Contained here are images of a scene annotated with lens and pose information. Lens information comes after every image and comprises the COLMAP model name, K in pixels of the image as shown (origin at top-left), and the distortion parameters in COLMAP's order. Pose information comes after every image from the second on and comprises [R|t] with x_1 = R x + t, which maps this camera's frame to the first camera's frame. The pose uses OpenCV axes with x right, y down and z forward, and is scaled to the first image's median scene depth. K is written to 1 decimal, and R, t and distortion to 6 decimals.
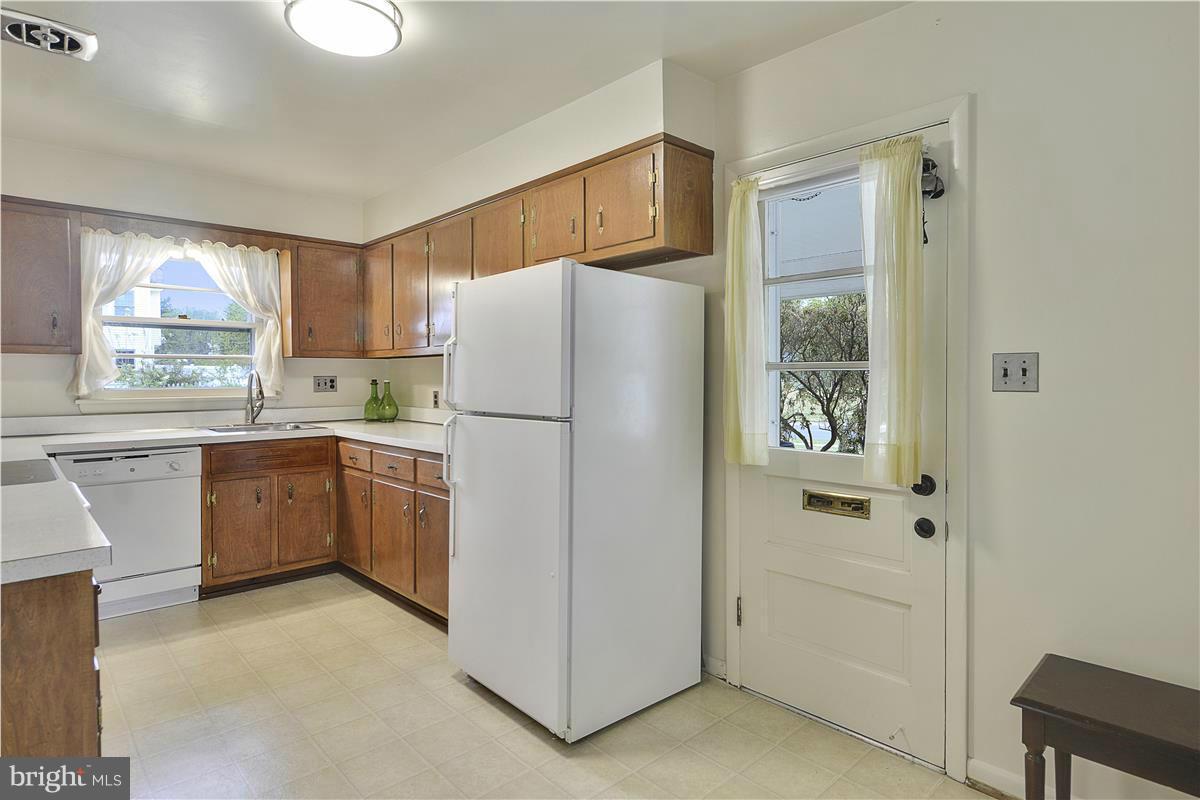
lens RADIAL K [[664.7, 0, 583.9], [0, 664.7, 396.5], [0, 0, 1]] dist [0.029171, -0.000418]
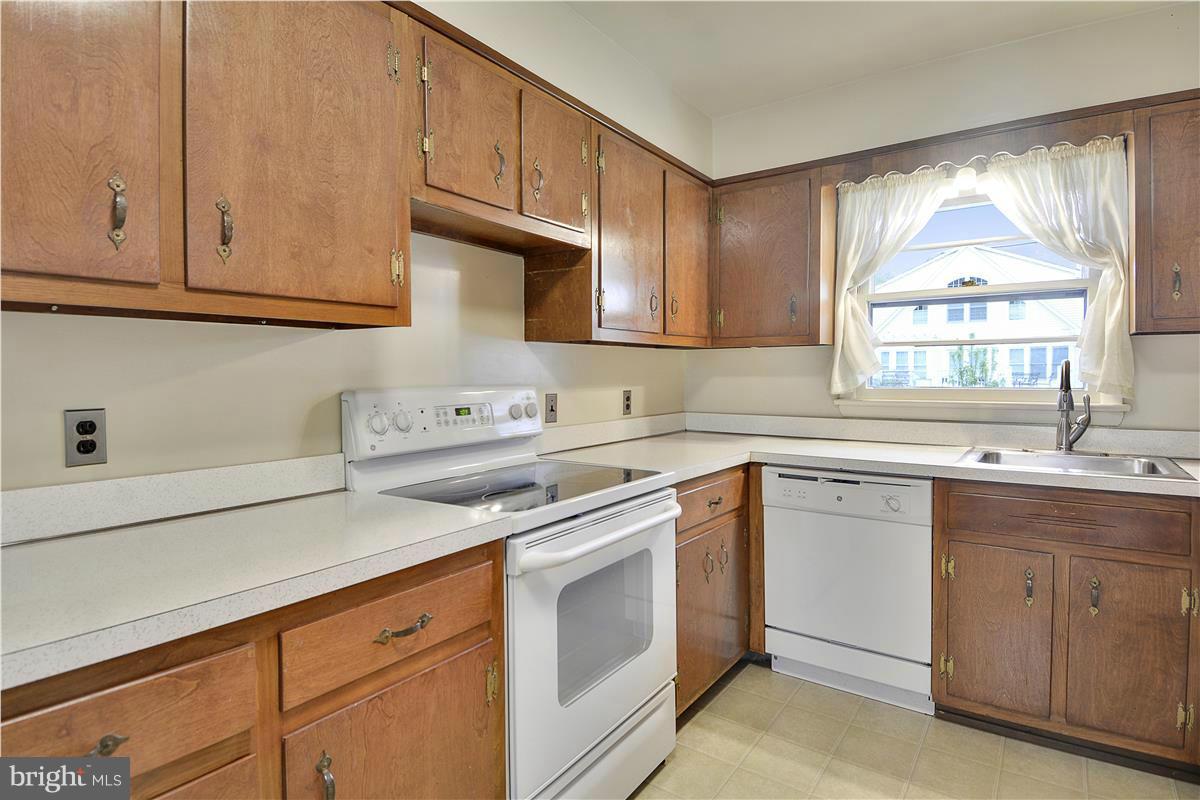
lens RADIAL K [[632.7, 0, 598.8], [0, 632.7, 390.2], [0, 0, 1]] dist [0.048023, -0.048578]
pose [[0.237914, 0.022597, -0.971023, -0.058526], [-0.028212, 0.999468, 0.016347, -0.011514], [0.970876, 0.023505, 0.238425, 0.529345]]
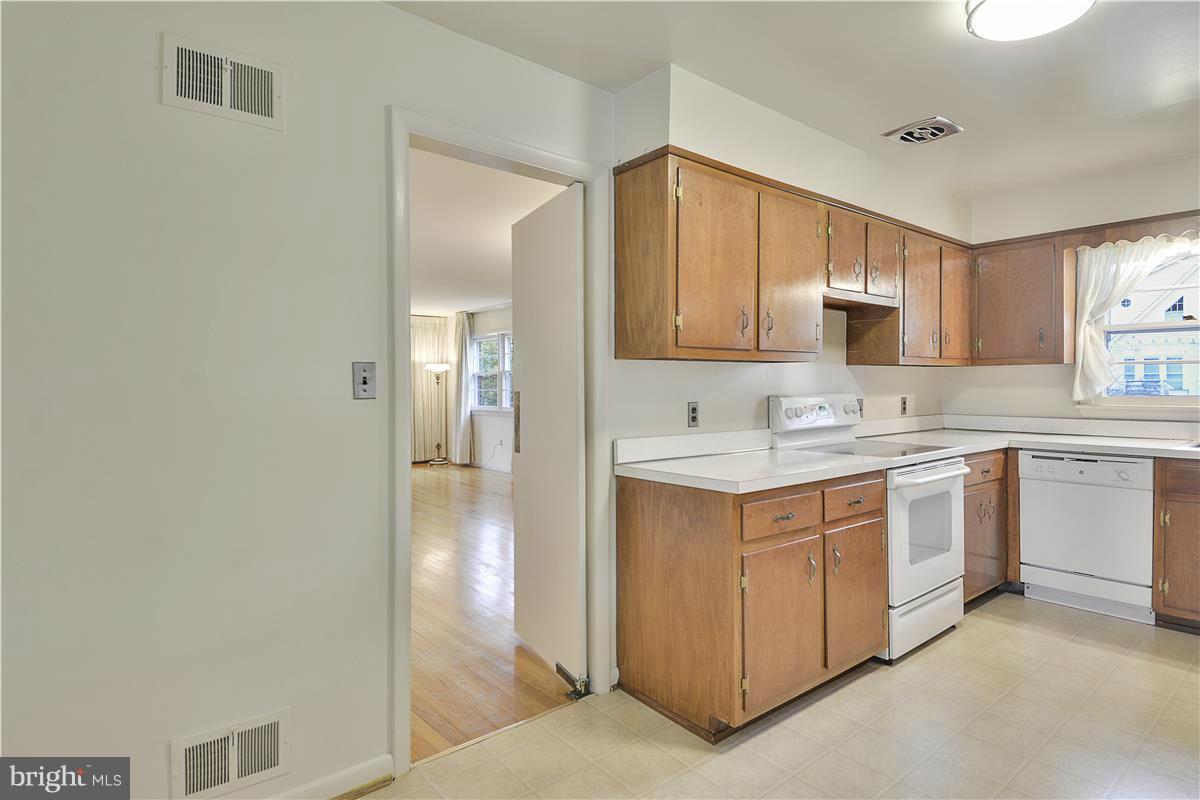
lens RADIAL K [[627.1, 0, 606.8], [0, 627.1, 392.7], [0, 0, 1]] dist [0.039551, -0.044070]
pose [[-0.031382, 0.010862, -0.999448, 0.306709], [-0.027823, 0.999544, 0.011737, -0.005678], [0.999120, 0.028176, -0.031065, 0.264370]]
